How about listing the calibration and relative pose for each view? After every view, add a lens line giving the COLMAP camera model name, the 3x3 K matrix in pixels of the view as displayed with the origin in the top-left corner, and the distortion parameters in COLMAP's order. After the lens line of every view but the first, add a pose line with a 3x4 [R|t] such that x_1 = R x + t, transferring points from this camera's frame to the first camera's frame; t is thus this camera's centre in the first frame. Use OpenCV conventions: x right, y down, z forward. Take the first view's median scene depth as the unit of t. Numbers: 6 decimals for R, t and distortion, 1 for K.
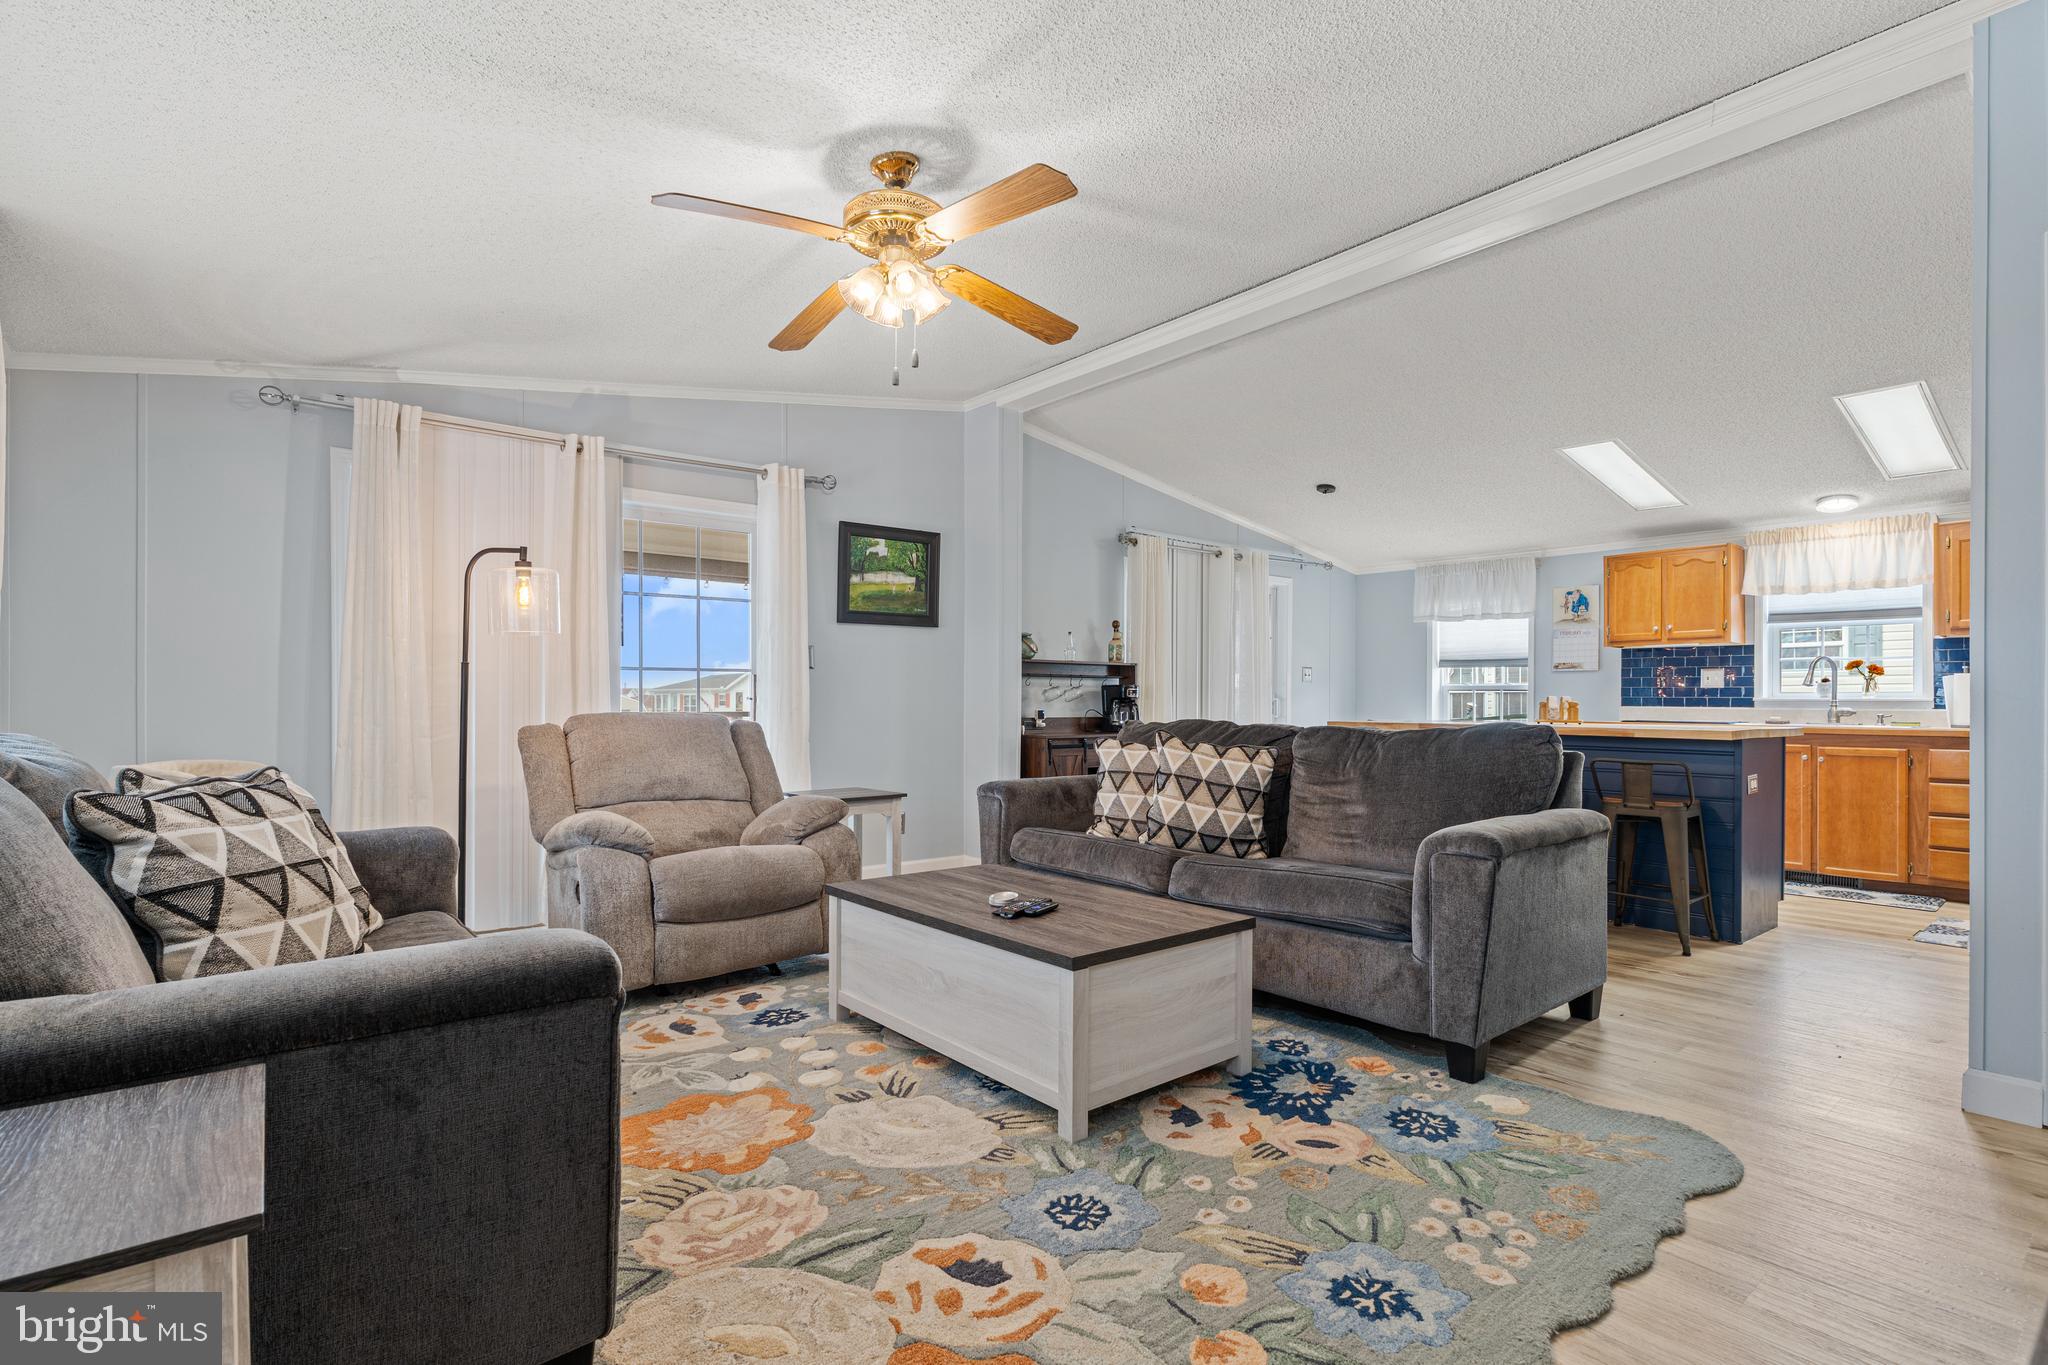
lens RADIAL K [[959.3, 0, 1030.2], [0, 959.3, 698.6], [0, 0, 1]] dist [-0.003272, -0.000690]
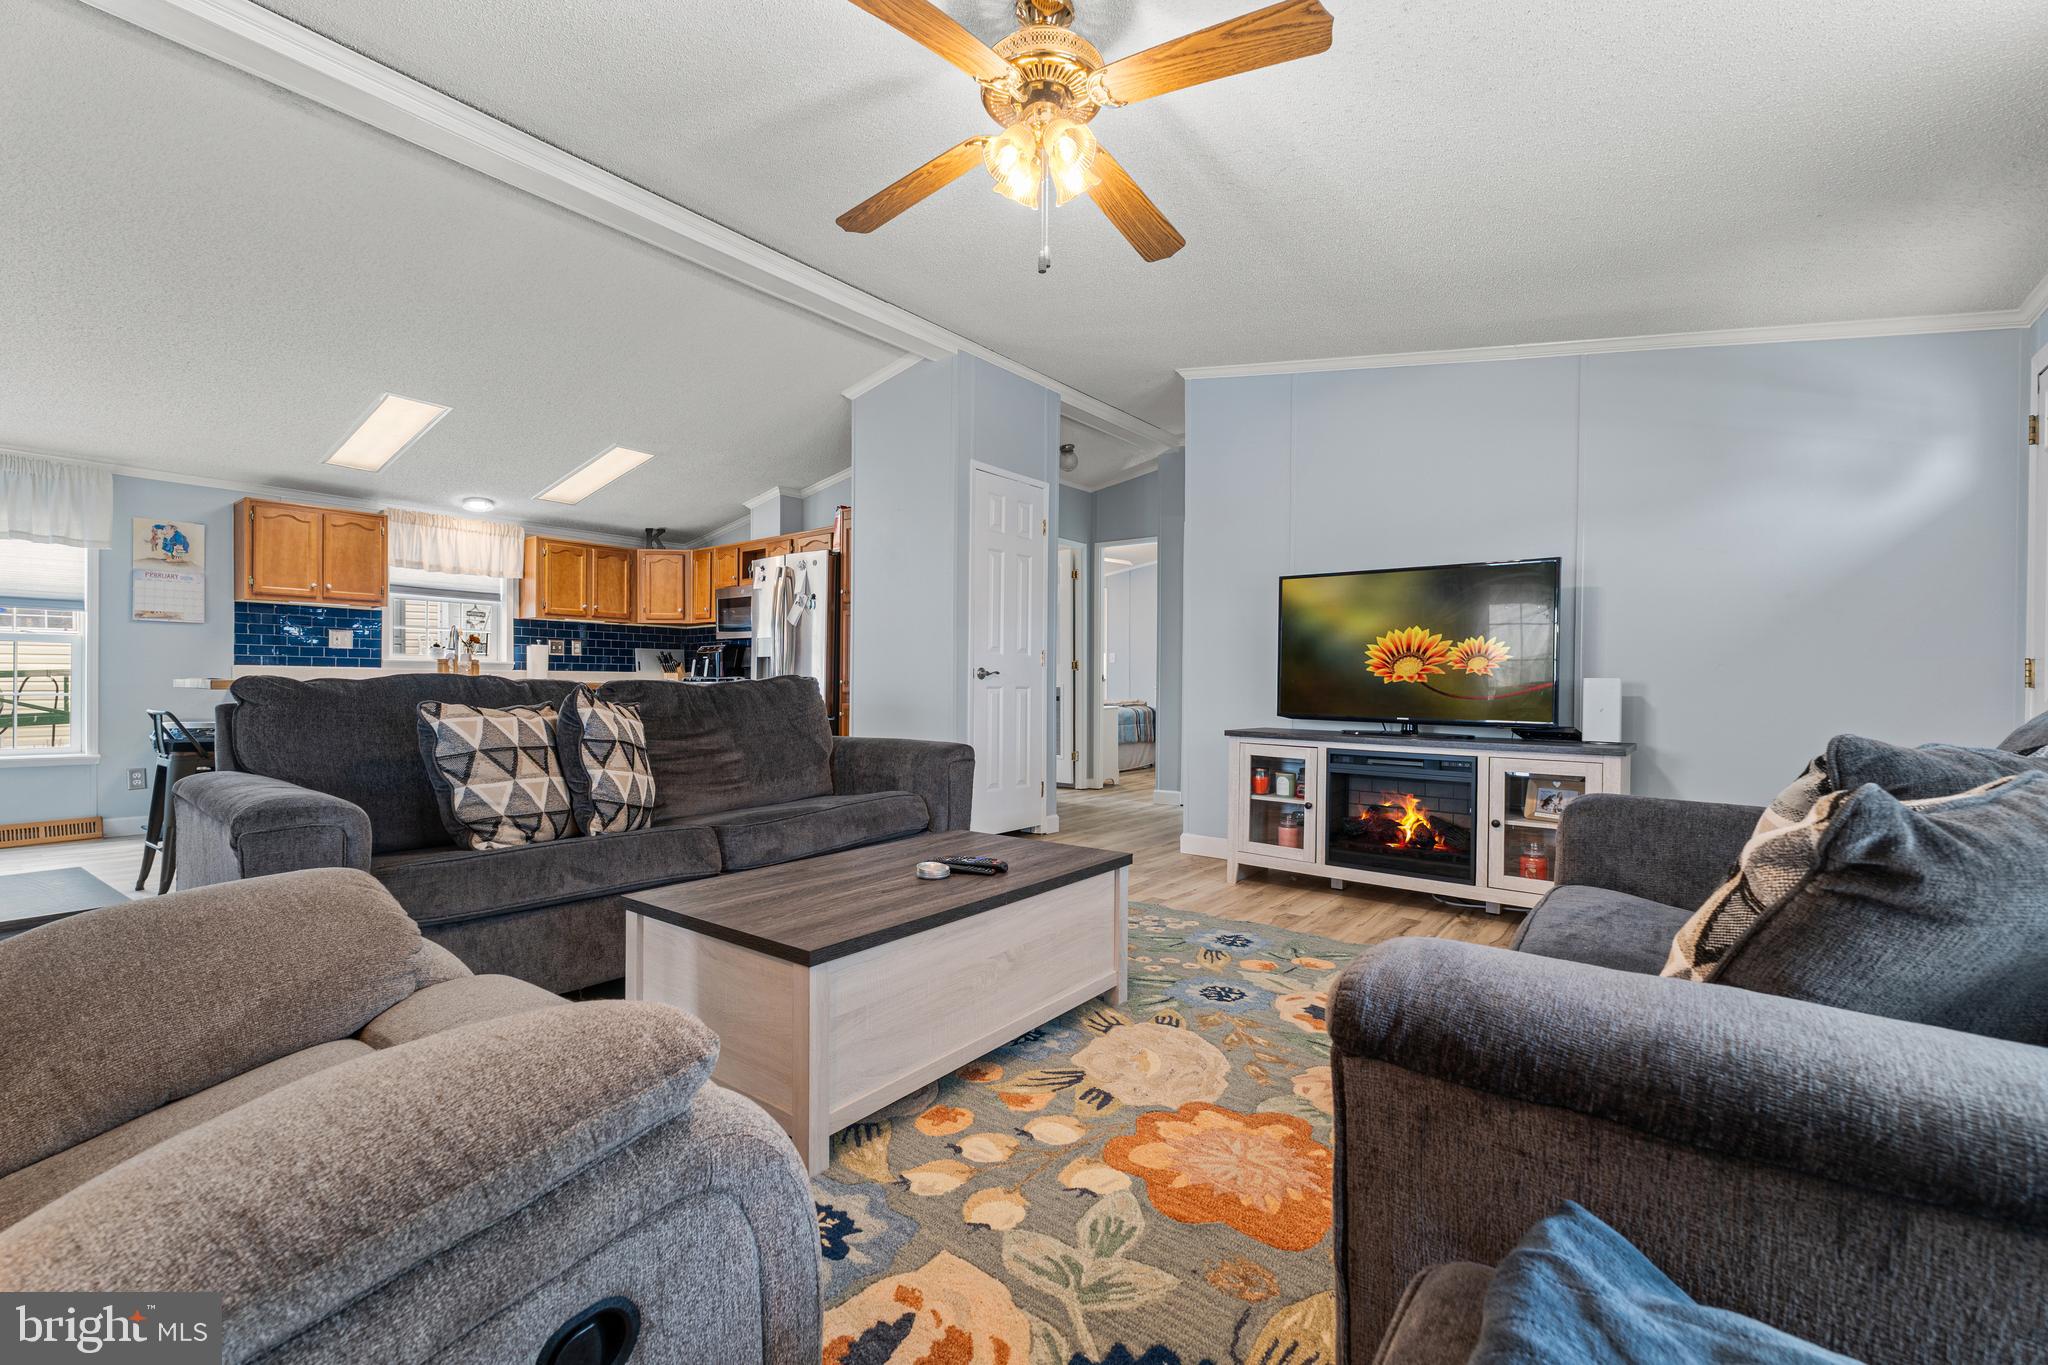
lens RADIAL K [[867.0, 0, 1019.6], [0, 867.0, 681.3], [0, 0, 1]] dist [-0.000072, 0.000535]
pose [[-0.207732, -0.003811, 0.978178, -0.414271], [-0.011854, 0.999929, 0.001378, 0.016693], [-0.978114, -0.011309, -0.207762, 0.547931]]
